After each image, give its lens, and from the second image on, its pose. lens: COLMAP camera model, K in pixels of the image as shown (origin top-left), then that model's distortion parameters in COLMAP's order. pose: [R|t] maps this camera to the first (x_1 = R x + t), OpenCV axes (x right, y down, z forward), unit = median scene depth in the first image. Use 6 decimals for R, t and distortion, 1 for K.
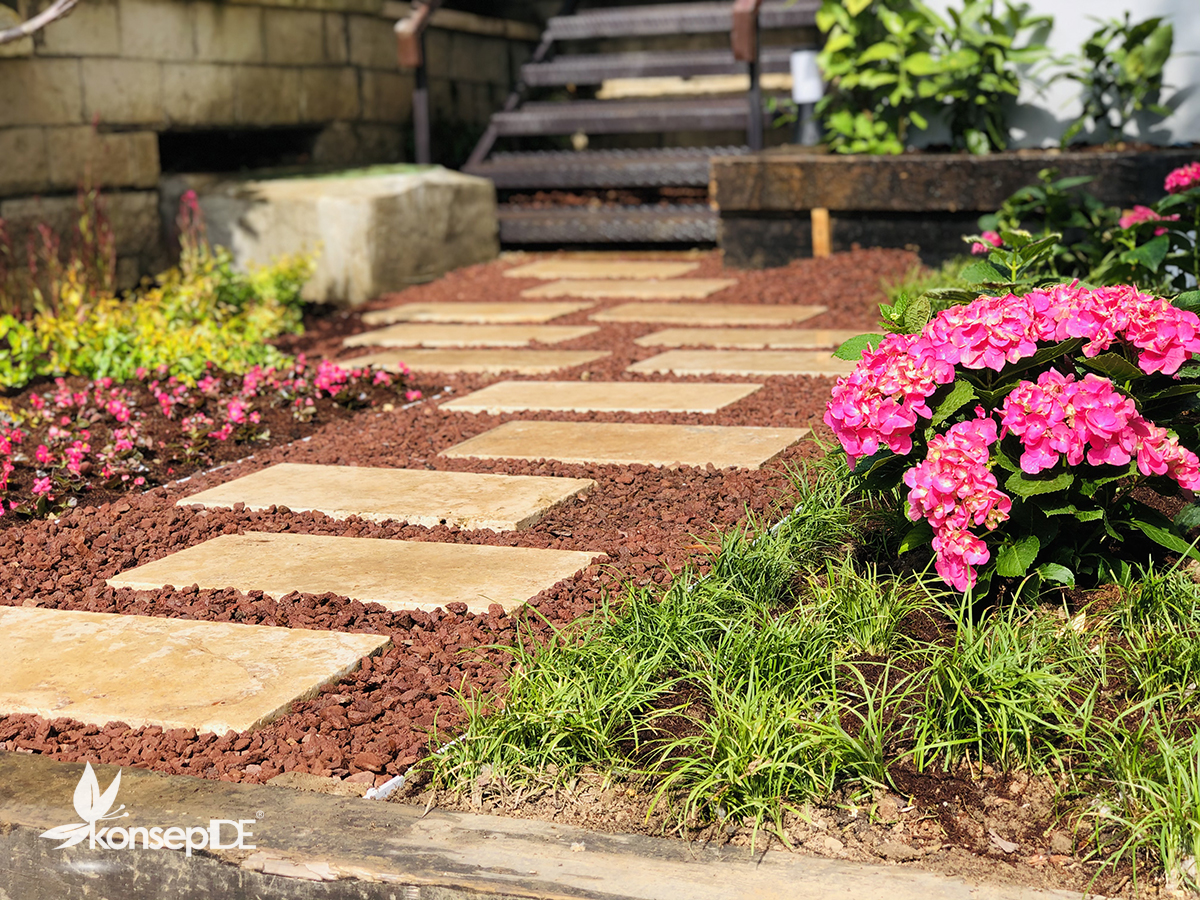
lens RADIAL K [[1982.5, 0, 600.0], [0, 1982.5, 450.0], [0, 0, 1]] dist [0.038926, 0.164709]
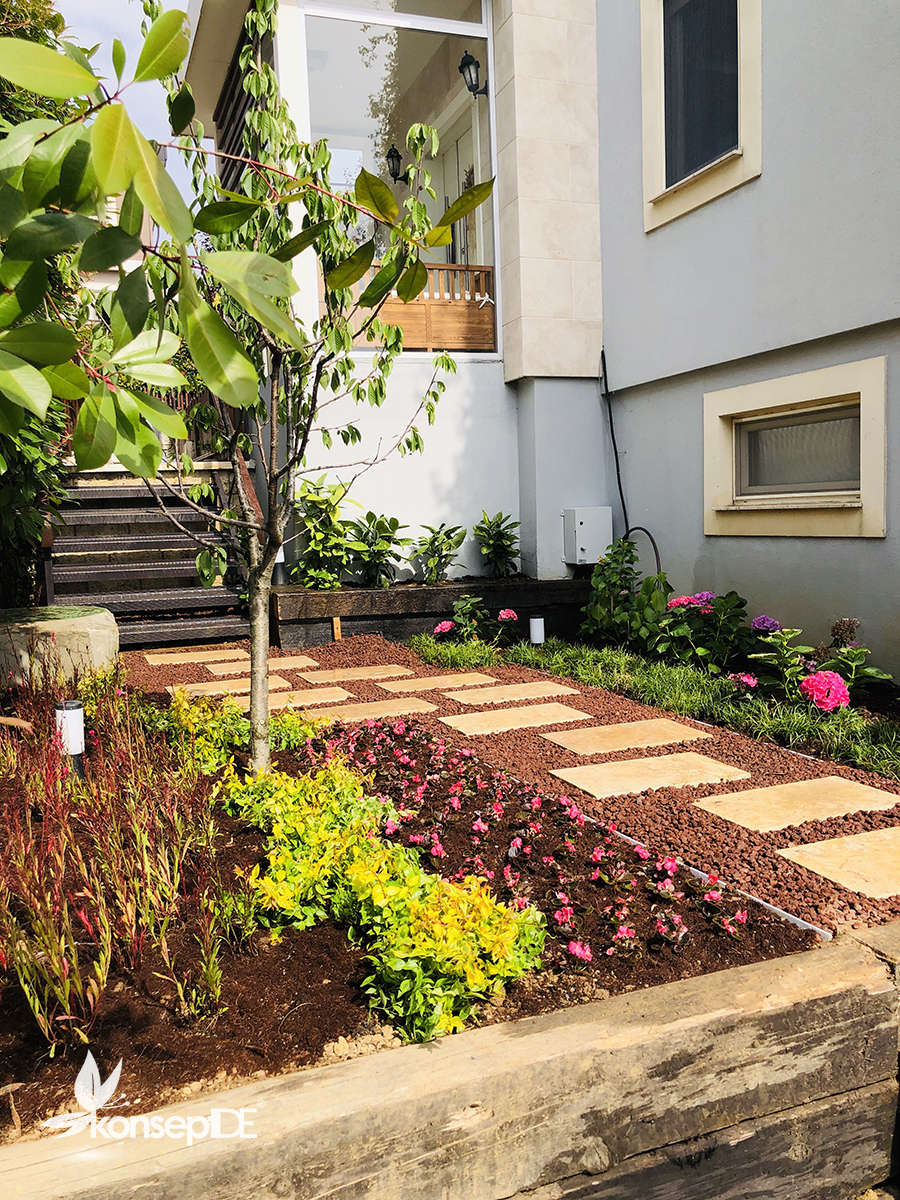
lens RADIAL K [[978.8, 0, 450.0], [0, 978.8, 600.0], [0, 0, 1]] dist [0.000239, -0.000168]
pose [[0.694793, -0.048028, 0.717604, -0.828364], [0.129677, 0.989781, -0.059310, -0.102764], [-0.707422, 0.134265, 0.693921, 0.365509]]
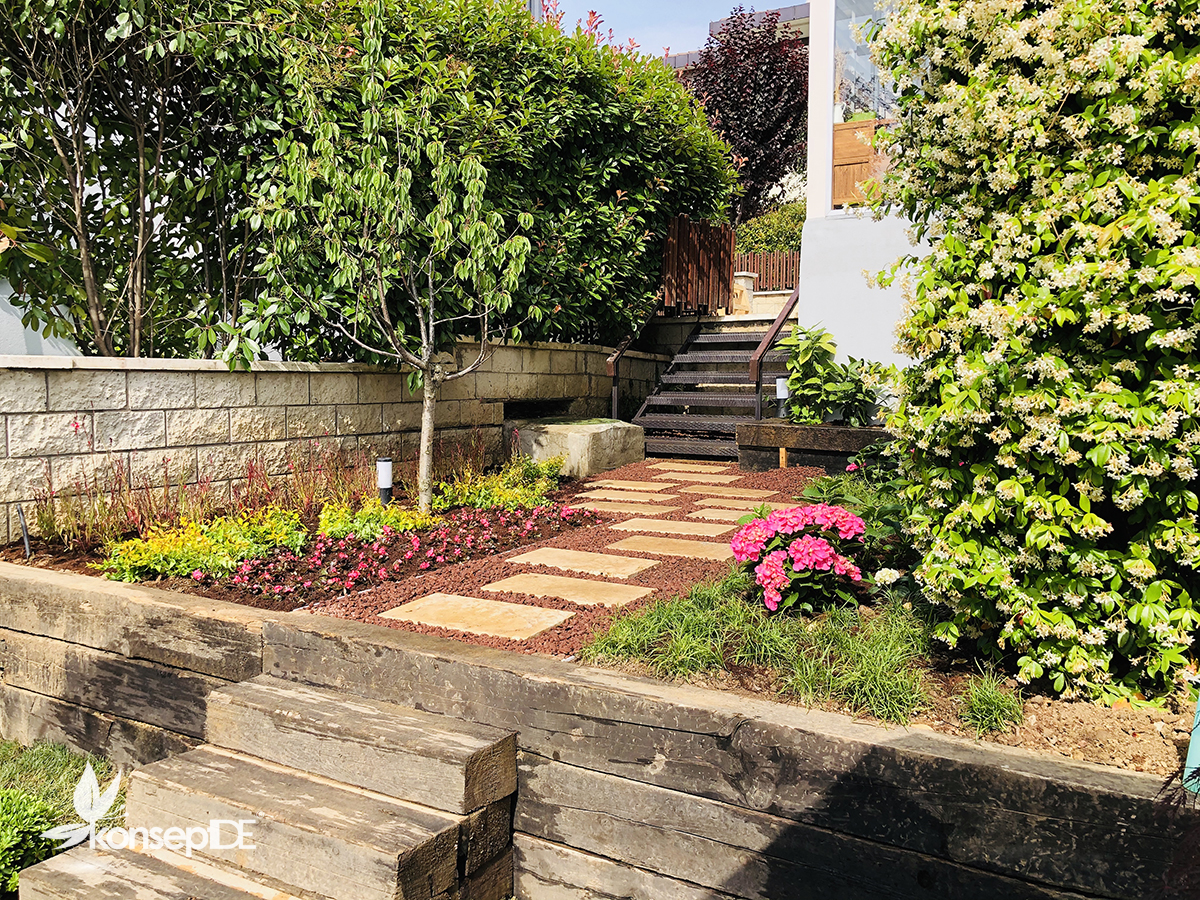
lens RADIAL K [[981.0, 0, 600.0], [0, 981.0, 450.0], [0, 0, 1]] dist [0.091501, -0.001188]
pose [[0.992536, 0.048902, -0.111715, 0.044482], [-0.058597, 0.994638, -0.085213, -0.012877], [0.106949, 0.091123, 0.990080, -0.253367]]
